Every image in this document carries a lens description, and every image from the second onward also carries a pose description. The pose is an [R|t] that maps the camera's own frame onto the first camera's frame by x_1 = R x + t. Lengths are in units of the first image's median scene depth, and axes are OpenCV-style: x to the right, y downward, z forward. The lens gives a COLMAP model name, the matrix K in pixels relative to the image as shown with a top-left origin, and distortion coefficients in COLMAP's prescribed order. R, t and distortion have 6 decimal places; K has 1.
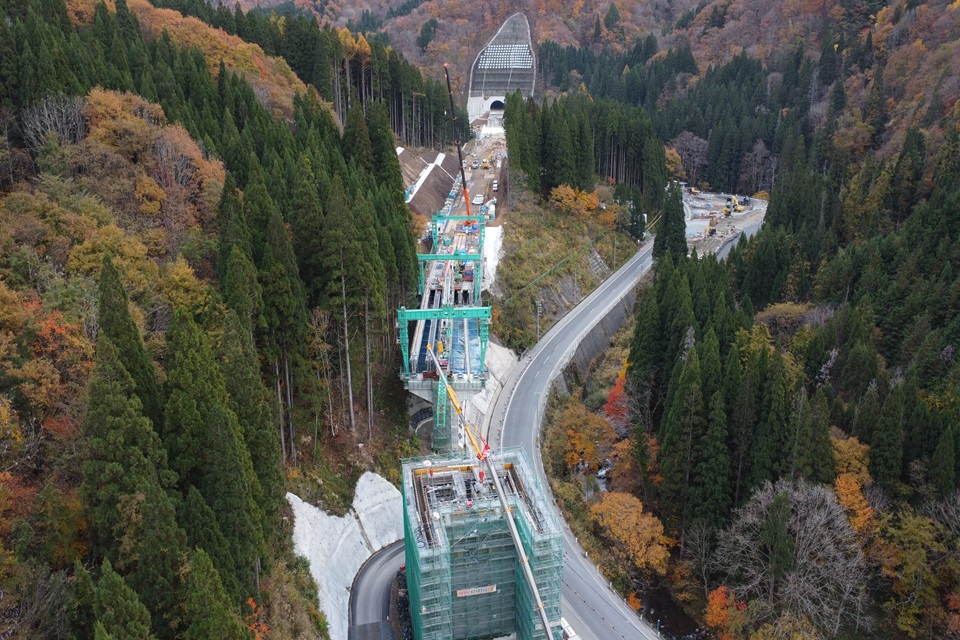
lens RADIAL K [[735.5, 0, 478.9], [0, 735.5, 236.3], [0, 0, 1]] dist [-0.007731, -0.012283]
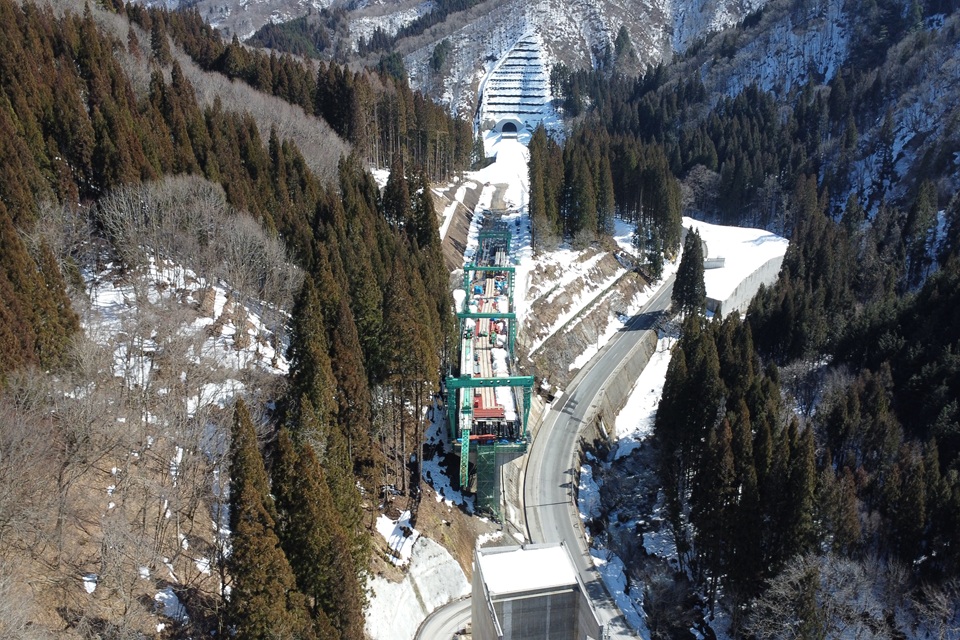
lens RADIAL K [[731.7, 0, 477.3], [0, 731.7, 242.1], [0, 0, 1]] dist [-0.013174, -0.005325]
pose [[0.999927, 0.011937, -0.001968, -0.039725], [-0.011932, 0.999926, 0.002460, -0.059820], [0.001998, -0.002436, 0.999995, -0.029579]]
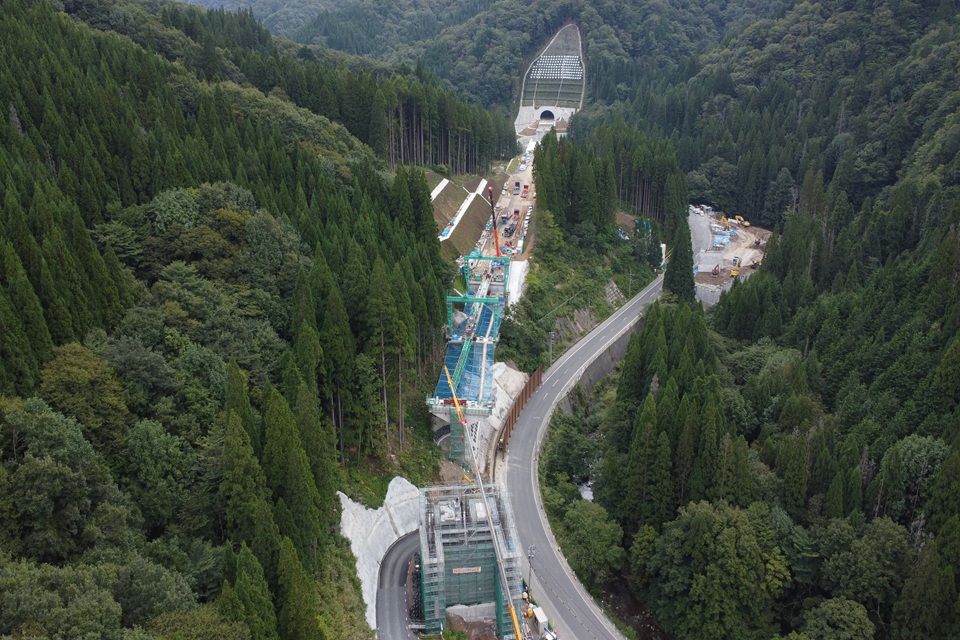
lens RADIAL K [[736.7, 0, 476.3], [0, 736.7, 231.7], [0, 0, 1]] dist [-0.014321, -0.005338]
pose [[0.996042, 0.029721, -0.083765, 0.048935], [-0.028088, 0.999393, 0.020613, -0.084487], [0.084327, -0.018179, 0.996272, -0.167974]]
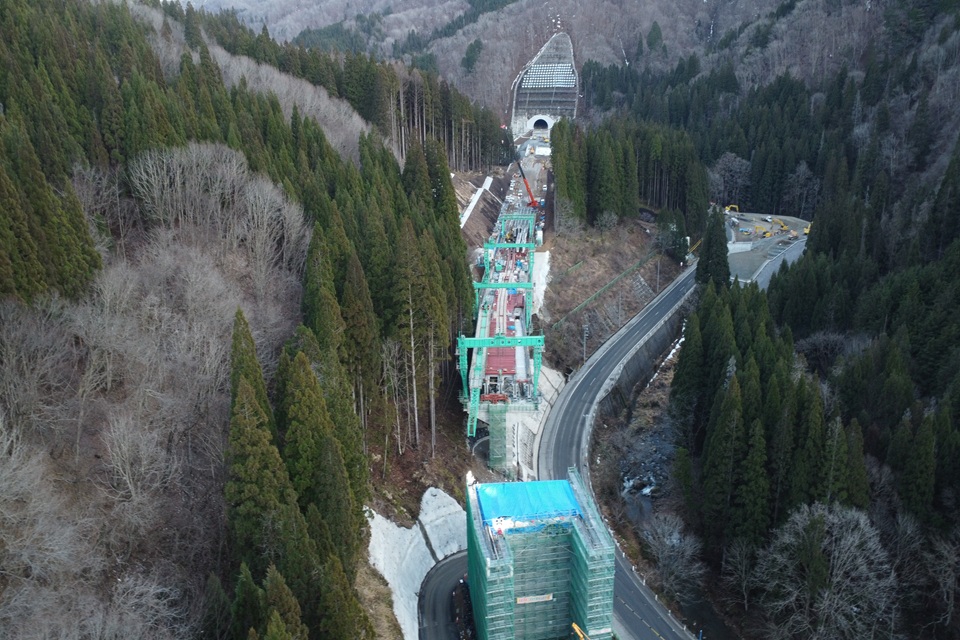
lens RADIAL K [[731.7, 0, 477.3], [0, 731.7, 242.1], [0, 0, 1]] dist [-0.013174, -0.005325]
pose [[0.998360, 0.002352, -0.057192, -0.012463], [-0.002716, 0.999977, -0.006283, -0.021142], [0.057176, 0.006428, 0.998343, -0.047799]]
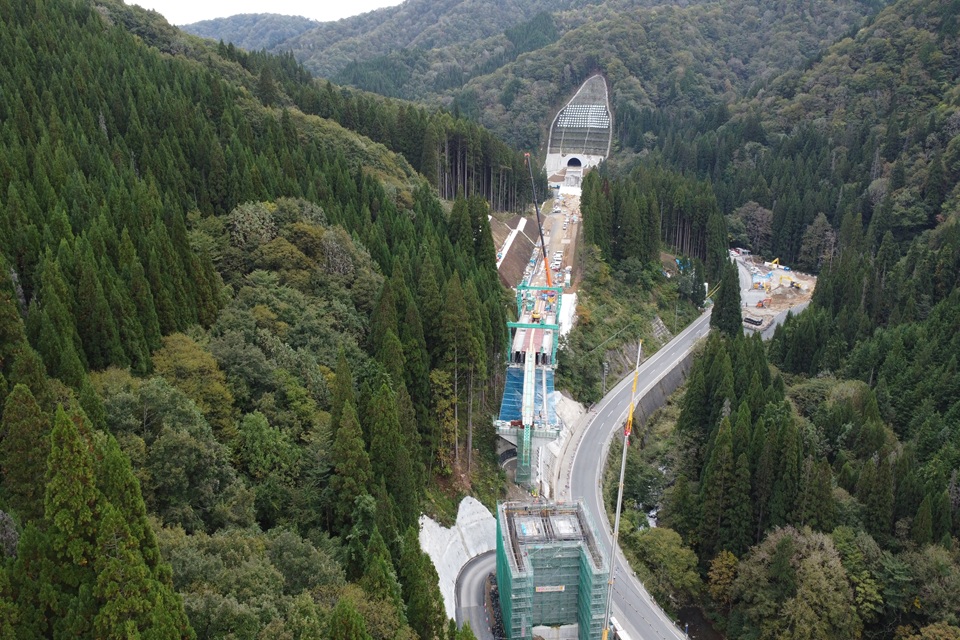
lens RADIAL K [[731.7, 0, 477.3], [0, 731.7, 242.1], [0, 0, 1]] dist [-0.013174, -0.005325]
pose [[0.994239, 0.039658, -0.099576, -0.012118], [-0.043662, 0.998310, -0.038357, -0.045773], [0.097887, 0.042483, 0.994290, -0.170148]]
